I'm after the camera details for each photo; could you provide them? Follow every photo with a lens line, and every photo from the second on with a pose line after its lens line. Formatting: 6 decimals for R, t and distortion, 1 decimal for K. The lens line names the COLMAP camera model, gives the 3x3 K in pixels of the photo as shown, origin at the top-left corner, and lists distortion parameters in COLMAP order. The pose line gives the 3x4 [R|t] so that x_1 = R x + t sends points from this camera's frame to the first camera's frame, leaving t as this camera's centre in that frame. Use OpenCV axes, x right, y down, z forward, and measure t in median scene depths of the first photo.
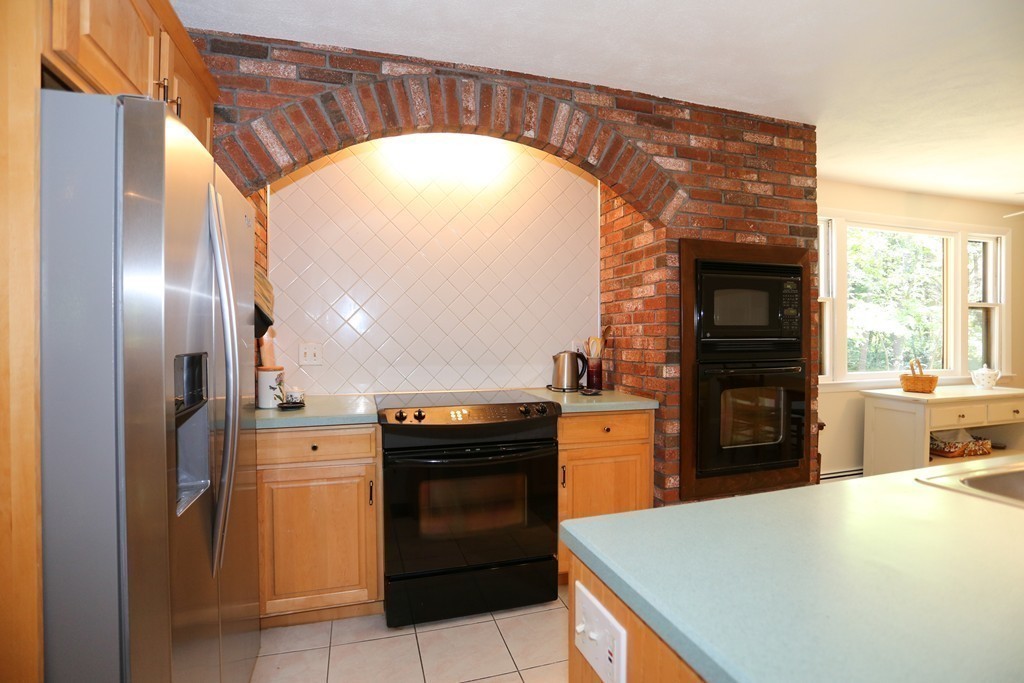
lens RADIAL K [[499.2, 0, 505.0], [0, 499.2, 336.9], [0, 0, 1]] dist [-0.060055, 0.013534]
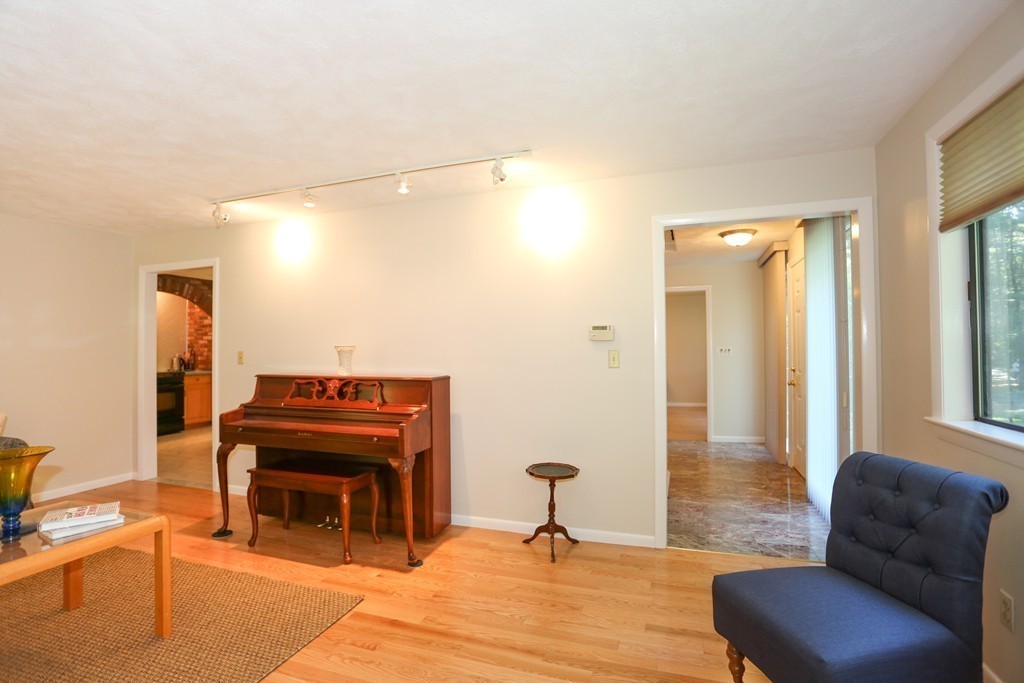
lens RADIAL K [[499.2, 0, 506.6], [0, 499.2, 342.5], [0, 0, 1]] dist [-0.060055, 0.013534]
pose [[0.587439, 0.004580, 0.809256, -1.222980], [0.008433, 0.999895, -0.011781, -0.008404], [-0.809225, 0.013745, 0.587338, -2.584643]]
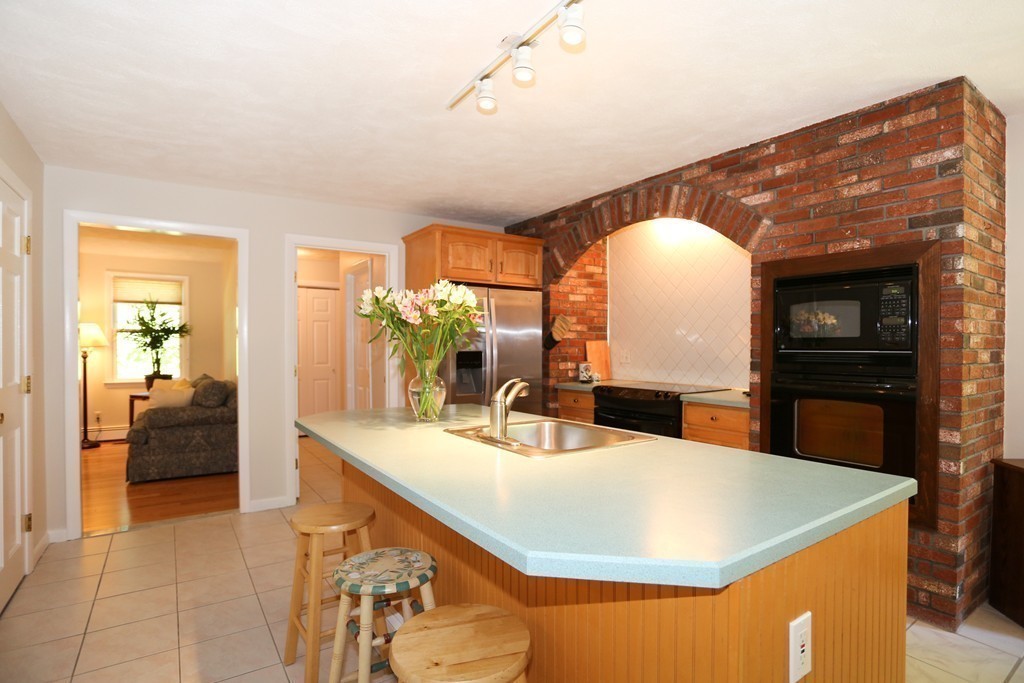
lens RADIAL K [[499.2, 0, 510.1], [0, 499.2, 344.0], [0, 0, 1]] dist [-0.060055, 0.013534]
pose [[0.304940, -0.000009, -0.952371, 1.254485], [-0.004854, 0.999987, -0.001563, -0.005267], [0.952359, 0.005100, 0.304936, 0.094702]]
